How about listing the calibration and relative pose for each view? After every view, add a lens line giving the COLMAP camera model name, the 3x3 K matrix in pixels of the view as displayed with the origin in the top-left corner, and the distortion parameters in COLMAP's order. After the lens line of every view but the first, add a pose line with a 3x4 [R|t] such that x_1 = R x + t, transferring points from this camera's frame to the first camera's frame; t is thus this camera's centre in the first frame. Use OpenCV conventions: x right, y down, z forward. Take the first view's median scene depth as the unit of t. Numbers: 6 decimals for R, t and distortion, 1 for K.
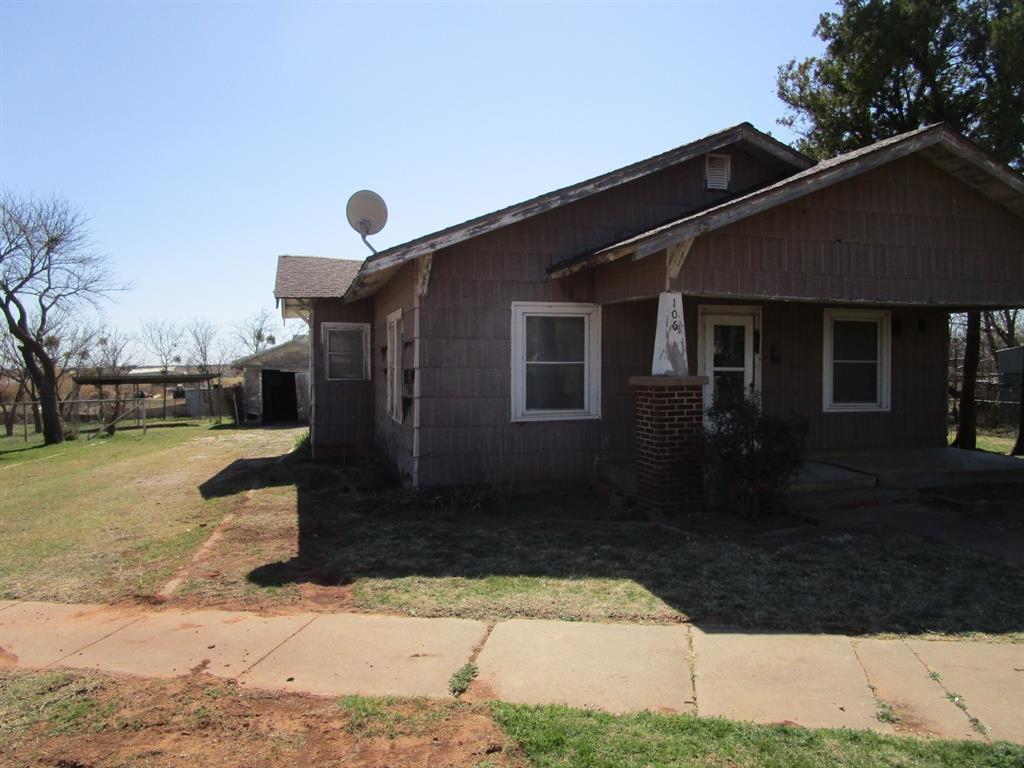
lens RADIAL K [[728.3, 0, 510.4], [0, 728.3, 376.0], [0, 0, 1]] dist [-0.021838, 0.001189]
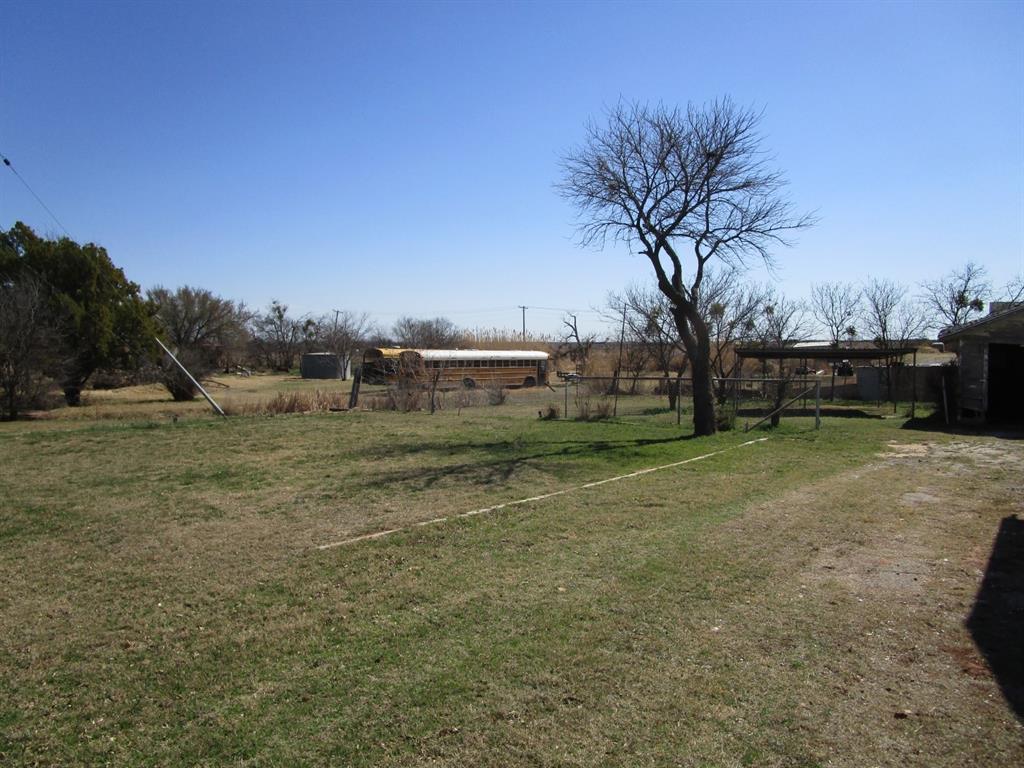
lens RADIAL K [[728.3, 0, 517.7], [0, 728.3, 383.0], [0, 0, 1]] dist [-0.021838, 0.001189]
pose [[0.664724, 0.055122, -0.745052, -0.109712], [-0.022510, 0.998299, 0.053775, 0.001157], [0.746749, -0.018974, 0.664835, 0.193933]]
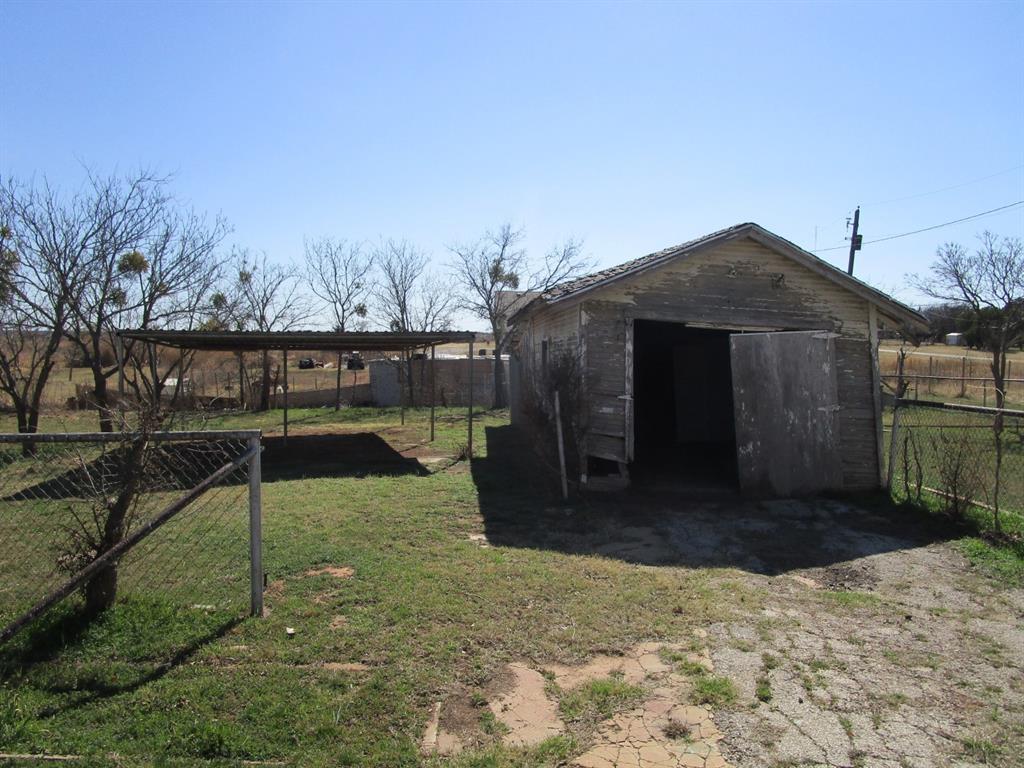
lens RADIAL K [[728.3, 0, 511.8], [0, 728.3, 375.4], [0, 0, 1]] dist [-0.021838, 0.001189]
pose [[0.977887, 0.035612, -0.206080, -0.266338], [-0.027959, 0.998811, 0.039932, 0.003563], [0.207257, -0.033288, 0.977720, 0.551020]]
